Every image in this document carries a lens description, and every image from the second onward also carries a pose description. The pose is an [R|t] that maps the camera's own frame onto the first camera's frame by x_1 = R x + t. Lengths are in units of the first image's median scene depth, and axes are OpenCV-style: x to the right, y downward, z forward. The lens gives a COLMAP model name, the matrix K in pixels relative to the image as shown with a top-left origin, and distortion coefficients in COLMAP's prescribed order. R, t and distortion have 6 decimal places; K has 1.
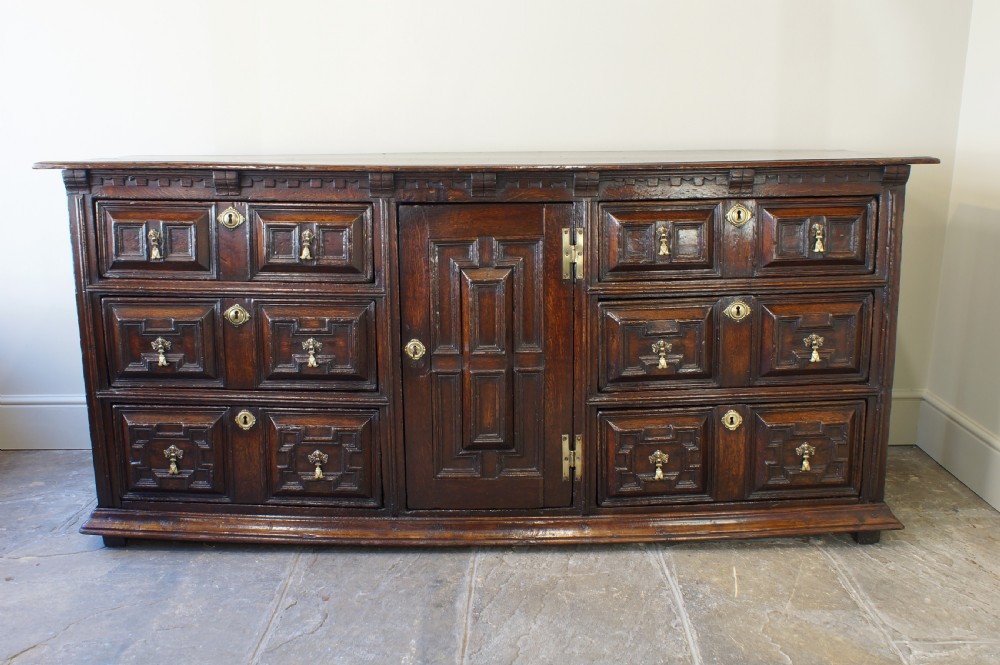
lens RADIAL K [[1005.5, 0, 503.5], [0, 1005.5, 332.0], [0, 0, 1]] dist [-0.150195, 0.176401]
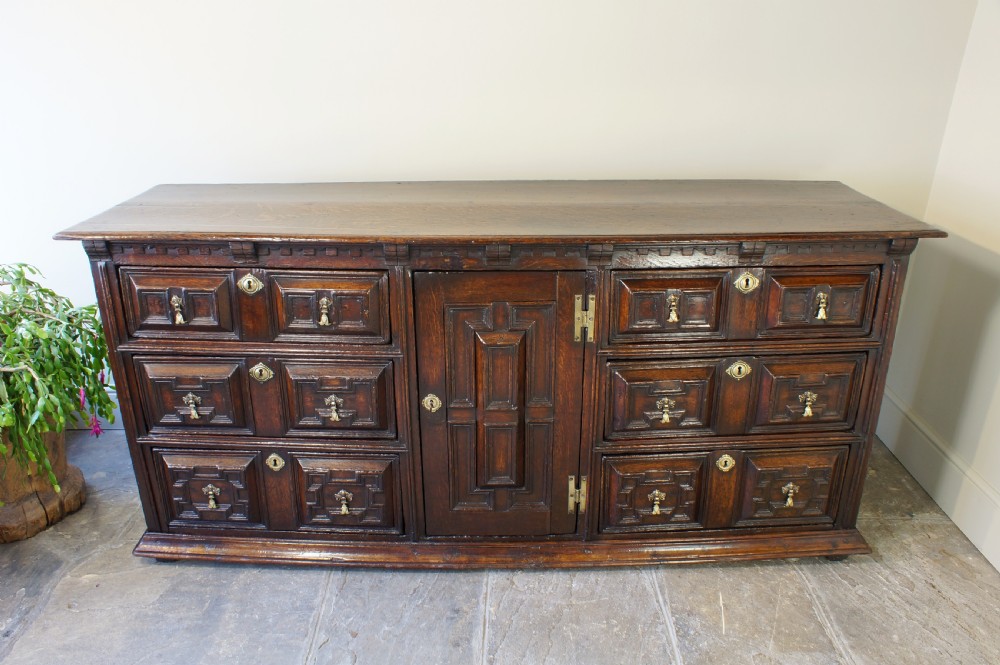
lens RADIAL K [[782.9, 0, 495.6], [0, 782.9, 334.2], [0, 0, 1]] dist [-0.166643, 0.150601]
pose [[0.999992, 0.003699, -0.001450, -0.020181], [-0.003382, 0.984052, 0.177847, -0.201703], [0.002085, -0.177841, 0.984057, 0.208031]]
